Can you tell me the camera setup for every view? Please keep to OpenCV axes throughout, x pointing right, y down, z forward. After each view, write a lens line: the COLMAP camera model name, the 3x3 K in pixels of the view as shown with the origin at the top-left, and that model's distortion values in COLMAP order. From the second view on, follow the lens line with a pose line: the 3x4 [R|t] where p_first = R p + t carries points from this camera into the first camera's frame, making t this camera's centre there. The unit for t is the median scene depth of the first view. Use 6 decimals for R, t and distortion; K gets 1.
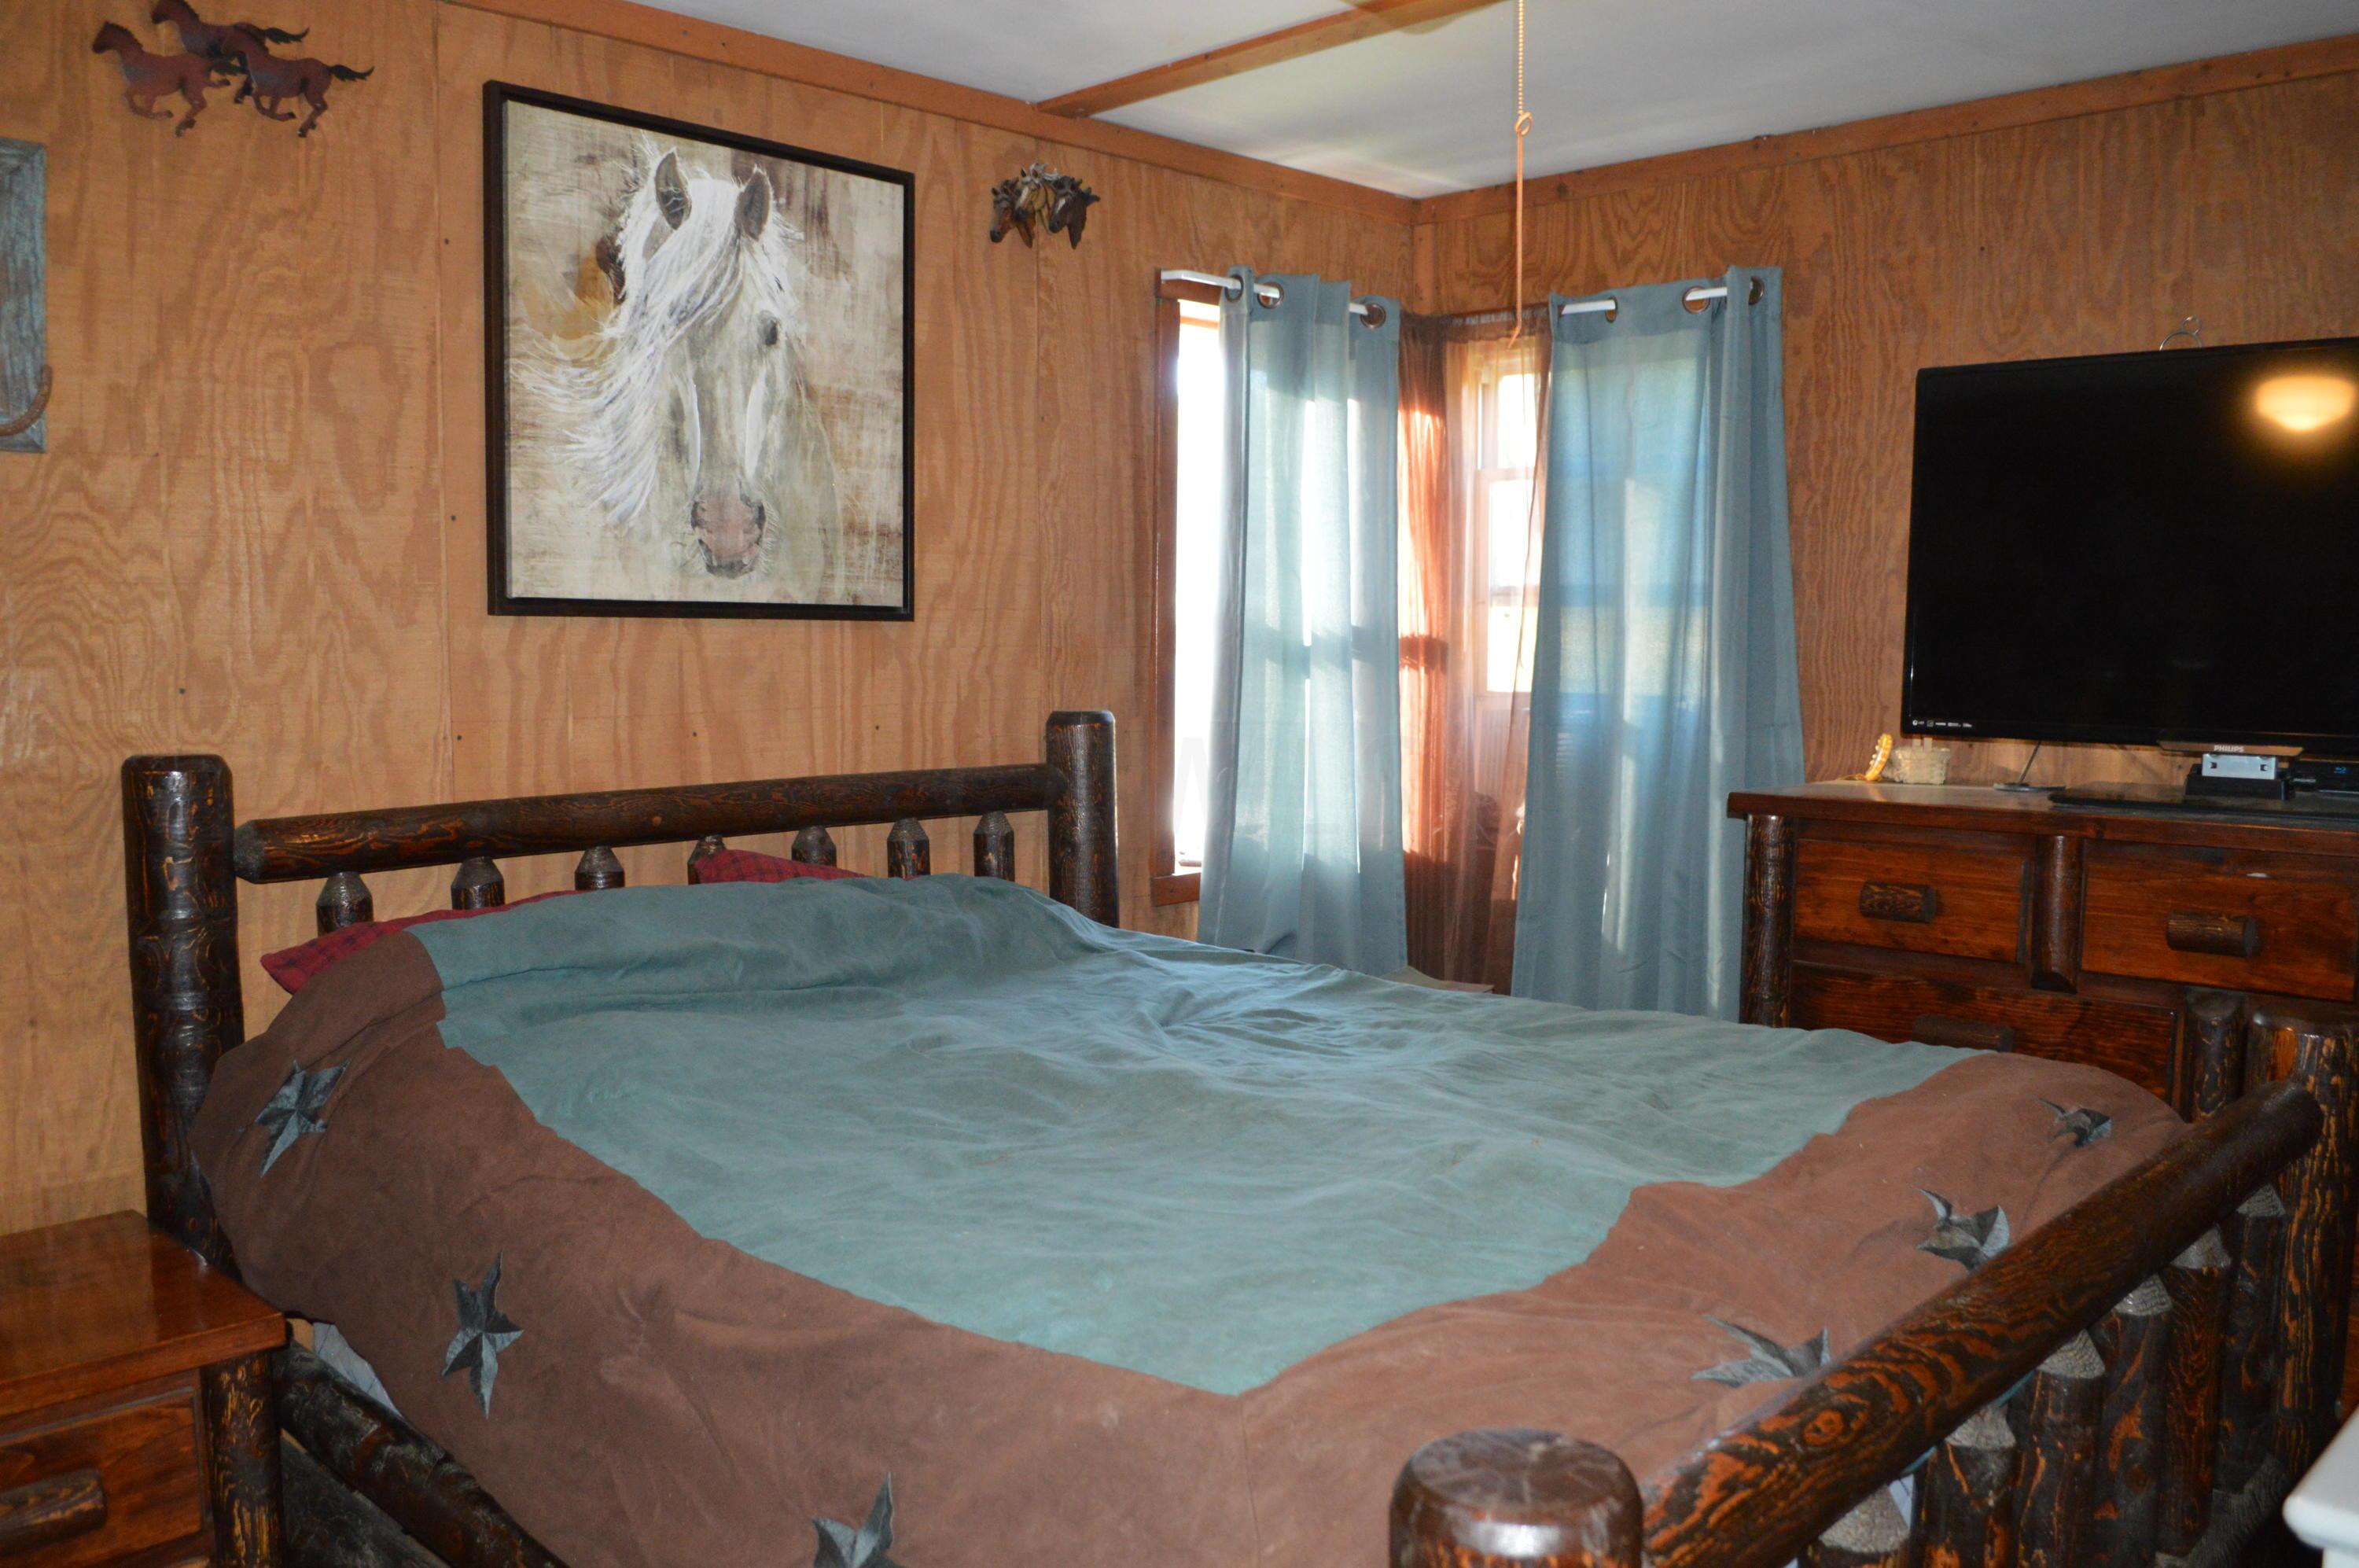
lens RADIAL K [[1897.9, 0, 1190.6], [0, 1897.9, 810.7], [0, 0, 1]] dist [-0.077588, 0.008443]
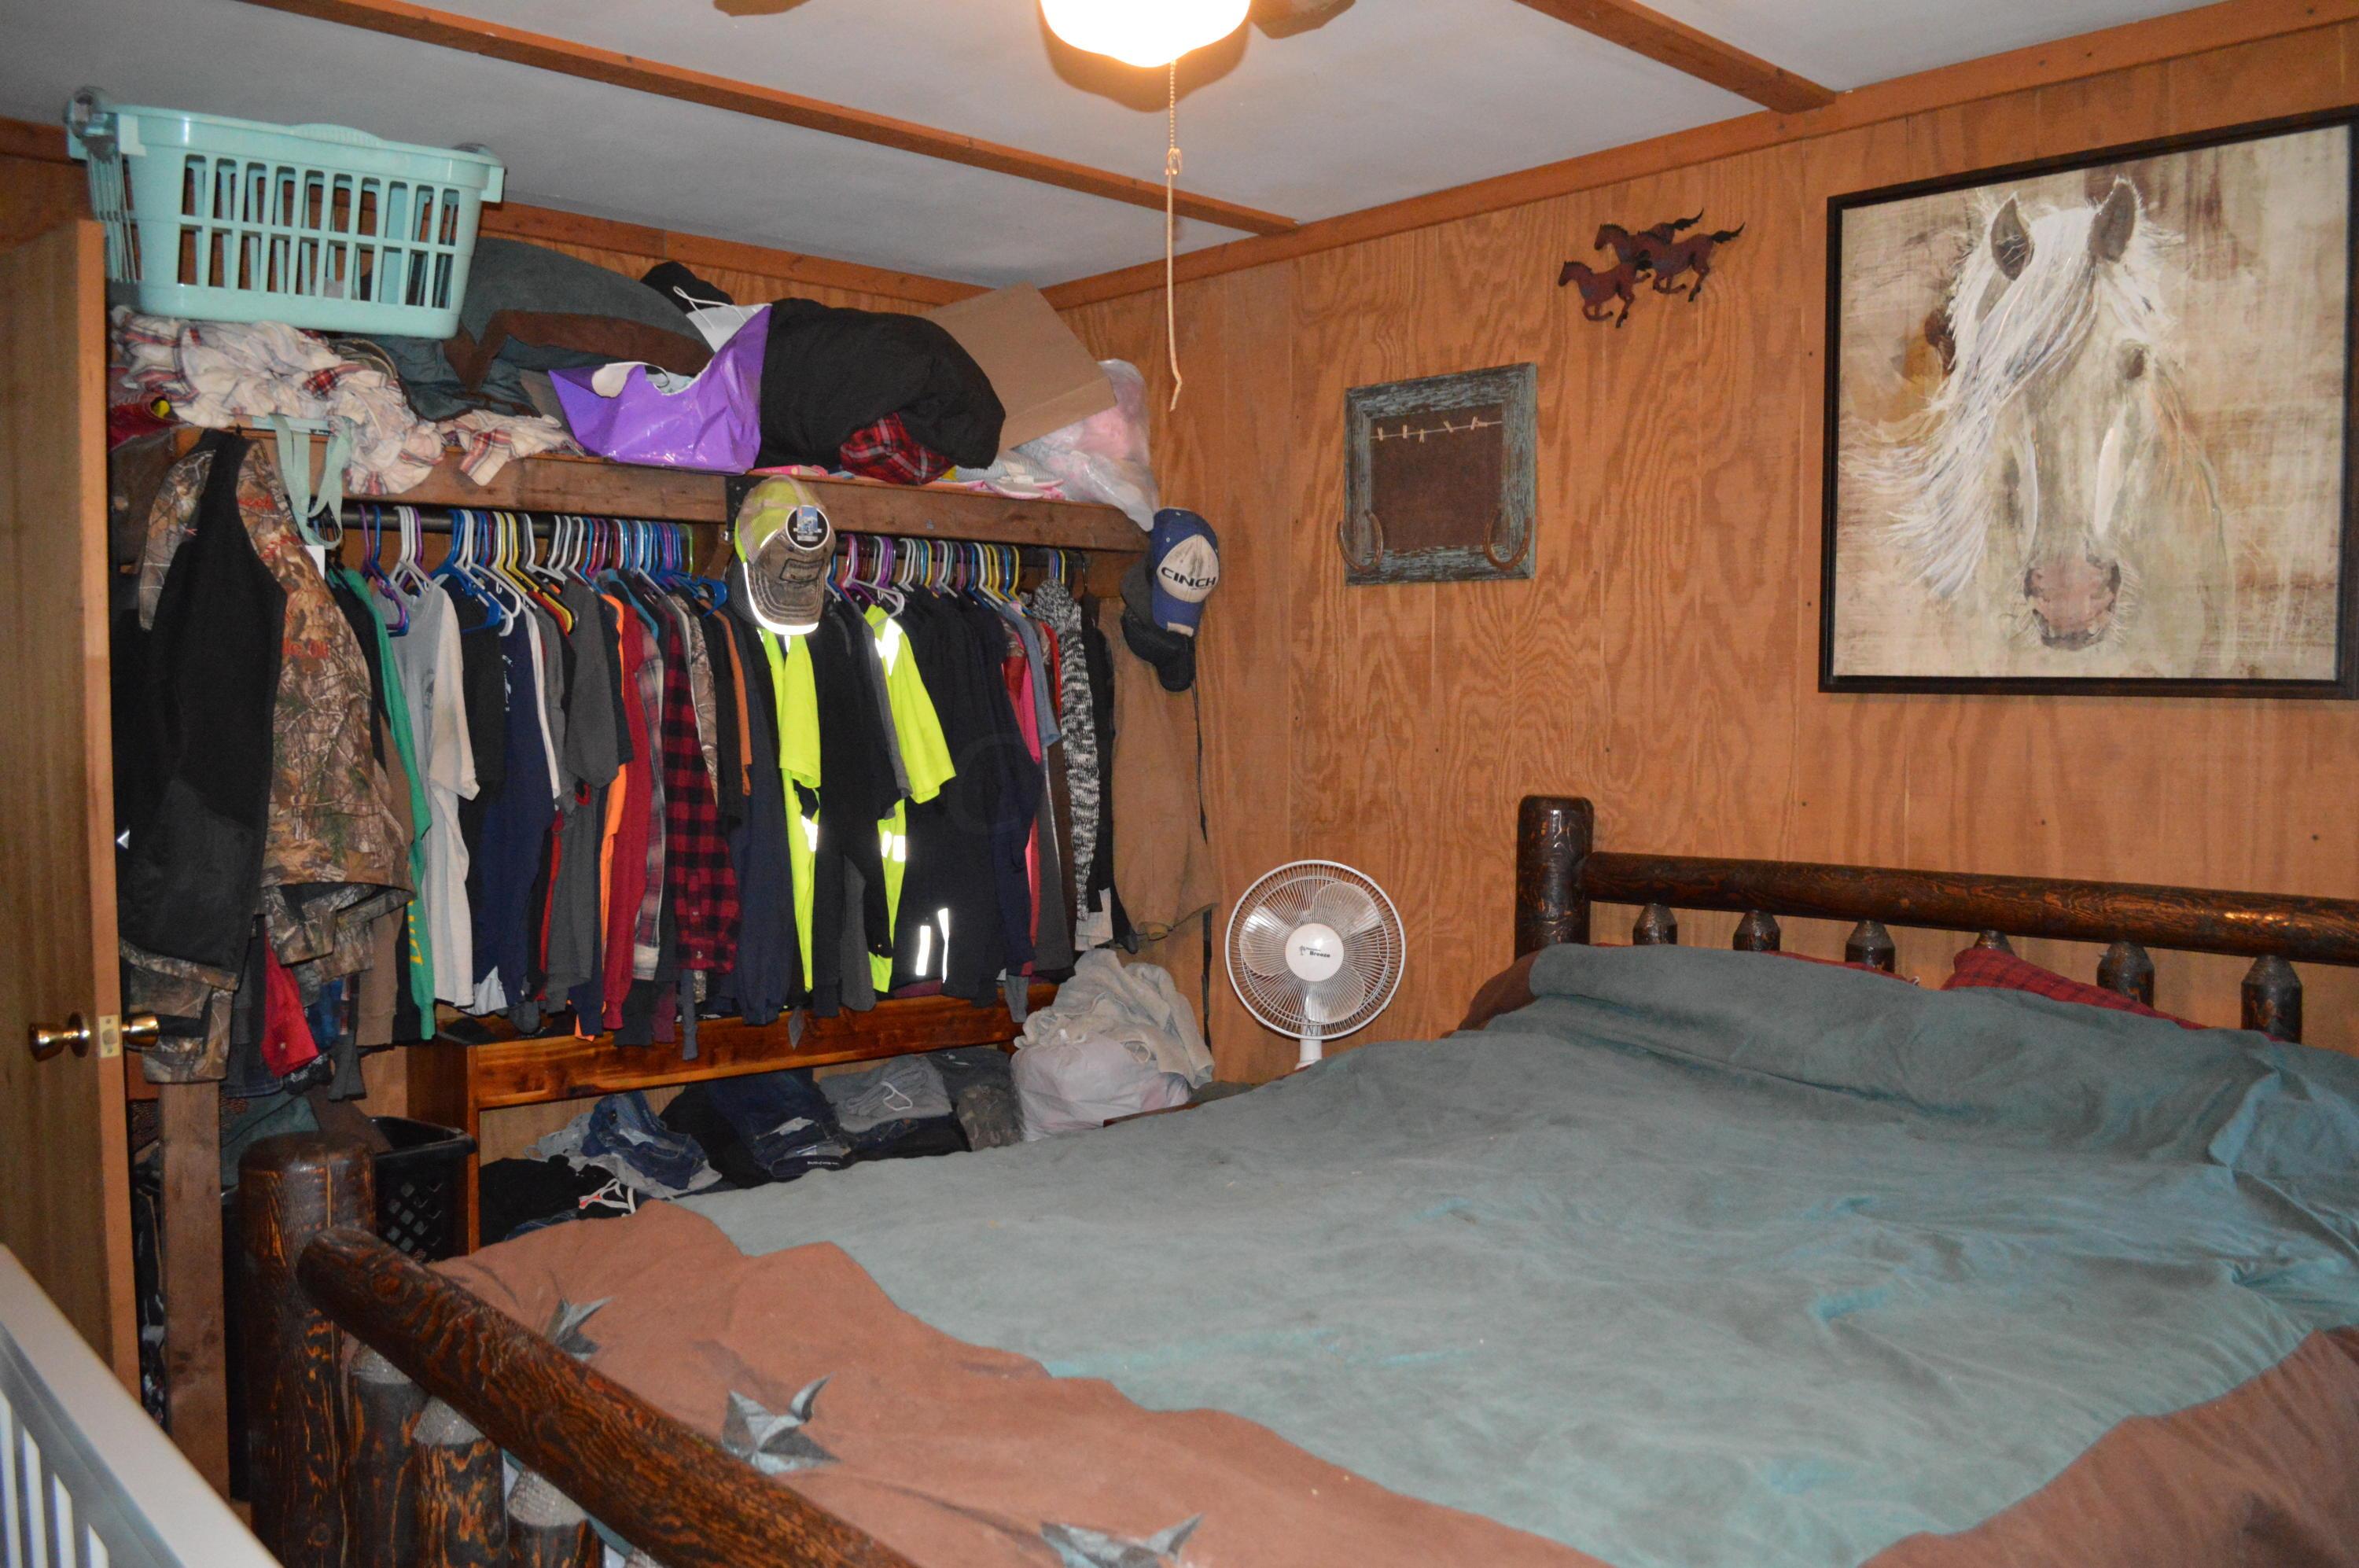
lens RADIAL K [[1897.9, 0, 1190.6], [0, 1897.9, 810.7], [0, 0, 1]] dist [-0.077588, 0.008443]
pose [[-0.059029, 0.059667, -0.996471, 0.689807], [-0.092465, 0.993594, 0.064972, -0.069515], [0.993965, 0.095974, -0.053134, 0.667097]]
